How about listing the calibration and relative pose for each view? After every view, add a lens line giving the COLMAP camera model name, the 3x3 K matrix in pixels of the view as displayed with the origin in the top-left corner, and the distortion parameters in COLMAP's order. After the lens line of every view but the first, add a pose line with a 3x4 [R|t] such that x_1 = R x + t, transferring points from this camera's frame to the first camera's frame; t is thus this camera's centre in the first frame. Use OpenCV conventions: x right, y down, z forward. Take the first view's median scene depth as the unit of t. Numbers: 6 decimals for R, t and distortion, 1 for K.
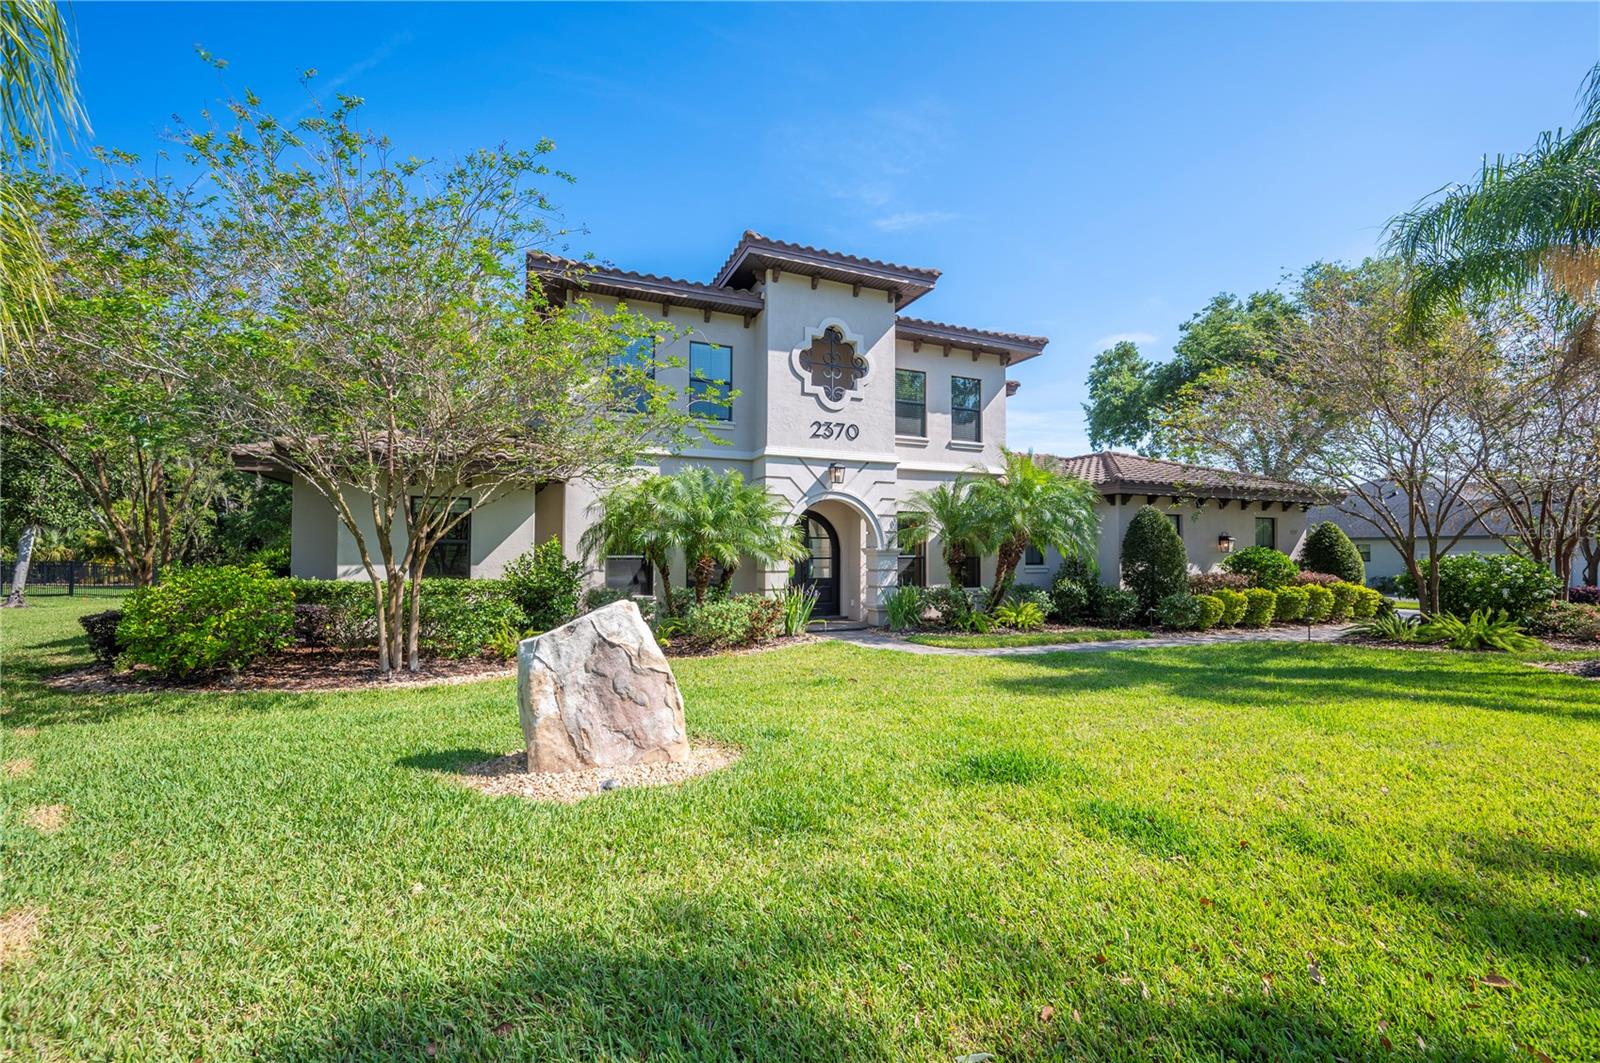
lens RADIAL K [[654.6, 0, 800.0], [0, 654.6, 531.5], [0, 0, 1]] dist [-0.000813, -0.000640]
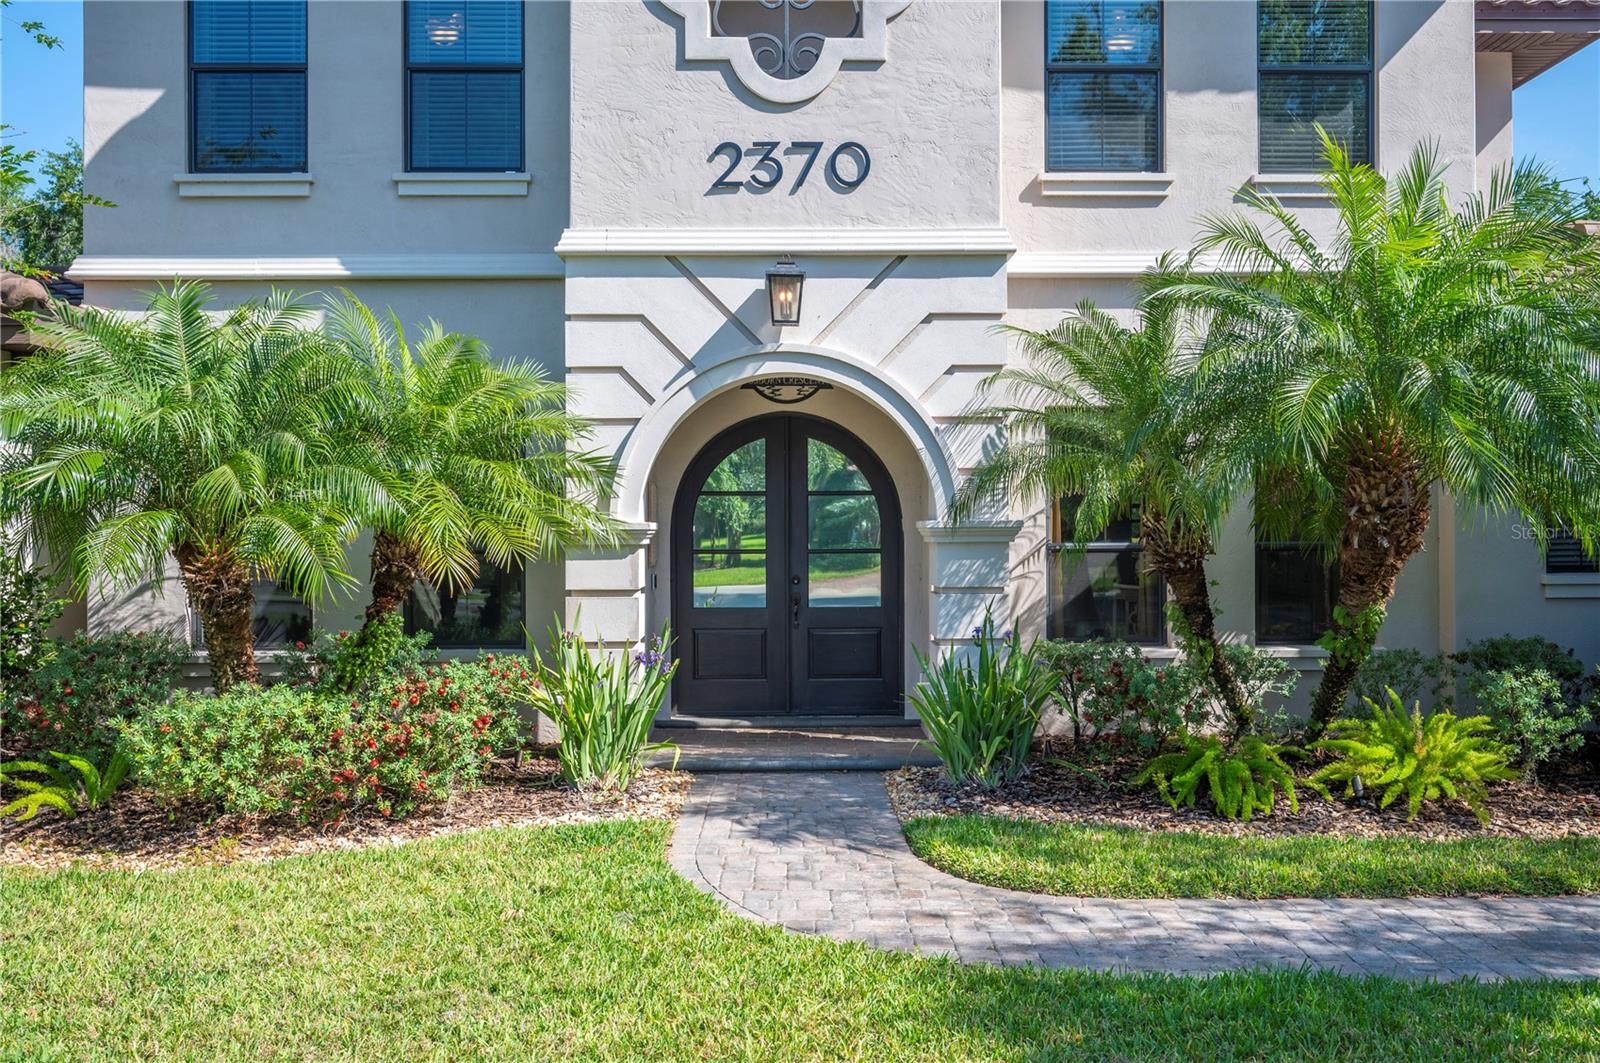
lens RADIAL K [[1279.9, 0, 800.0], [0, 1279.9, 531.5], [0, 0, 1]] dist [-0.002972, 0.000304]
pose [[0.924796, -0.006449, -0.380409, 0.302624], [0.018212, 0.999461, 0.027330, 0.012256], [0.380028, -0.032202, 0.924414, 0.400614]]
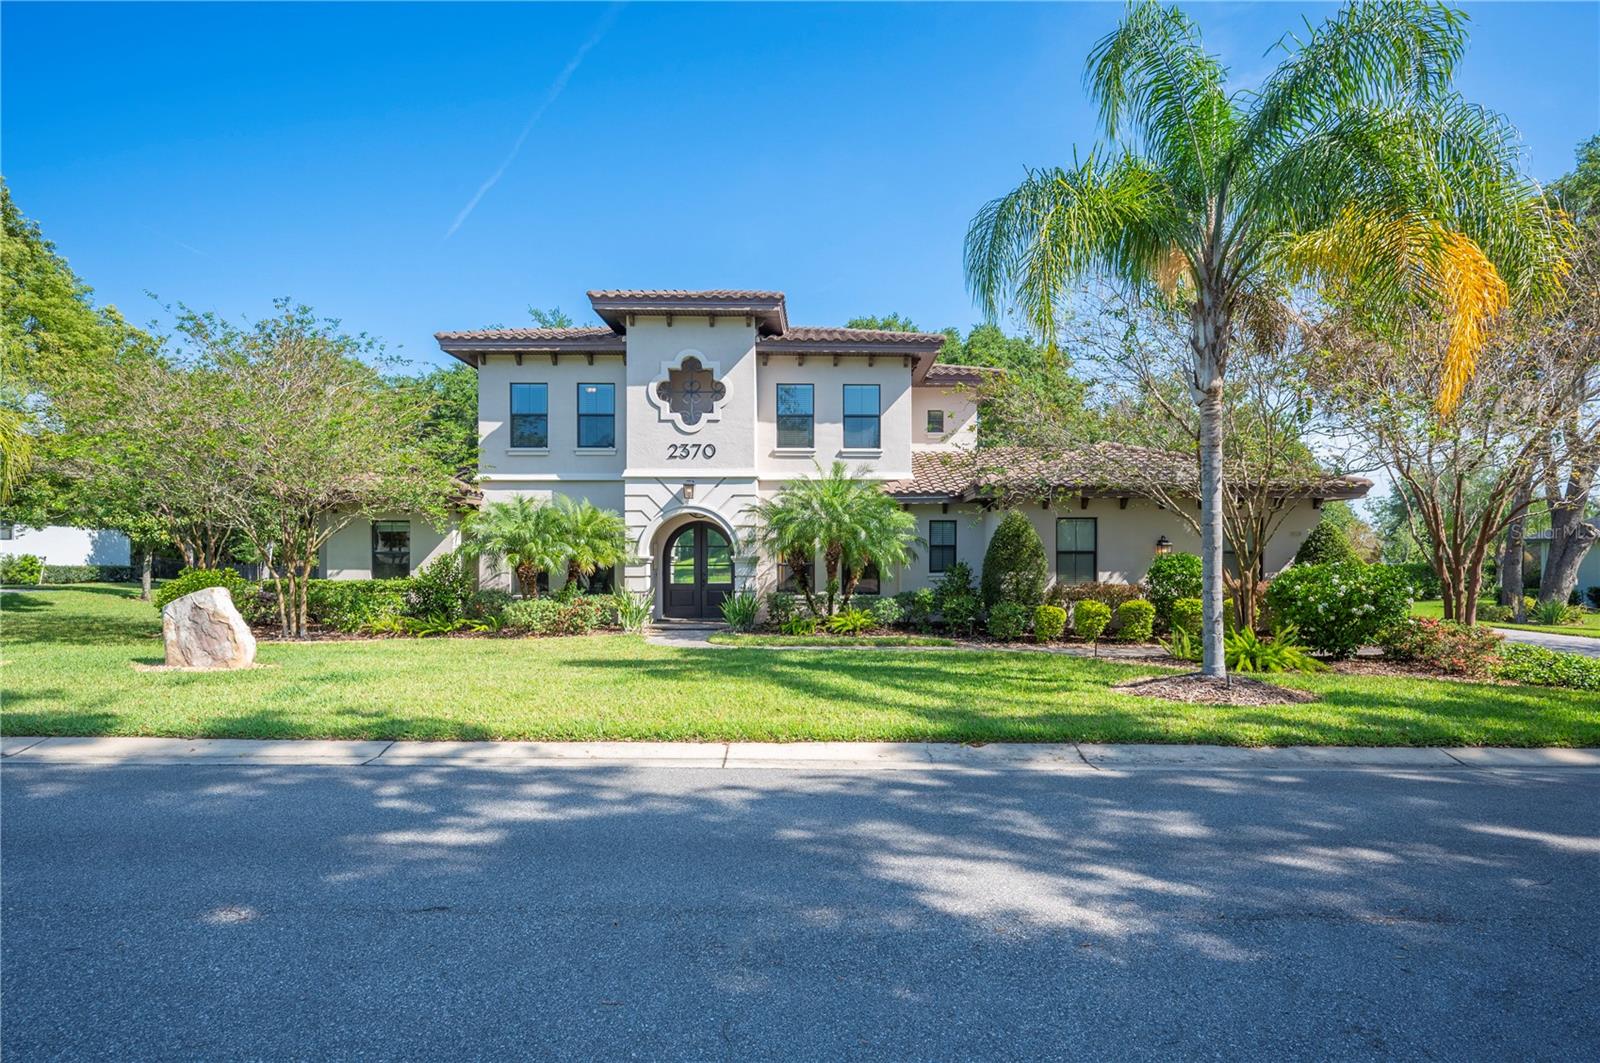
lens RADIAL K [[806.9, 0, 835.6], [0, 806.9, 553.5], [0, 0, 1]] dist [0.000234, 0.000315]
pose [[0.927339, -0.003415, -0.374207, 0.796332], [0.013881, 0.999584, 0.025277, -0.011093], [0.373965, -0.028635, 0.927001, -0.189259]]
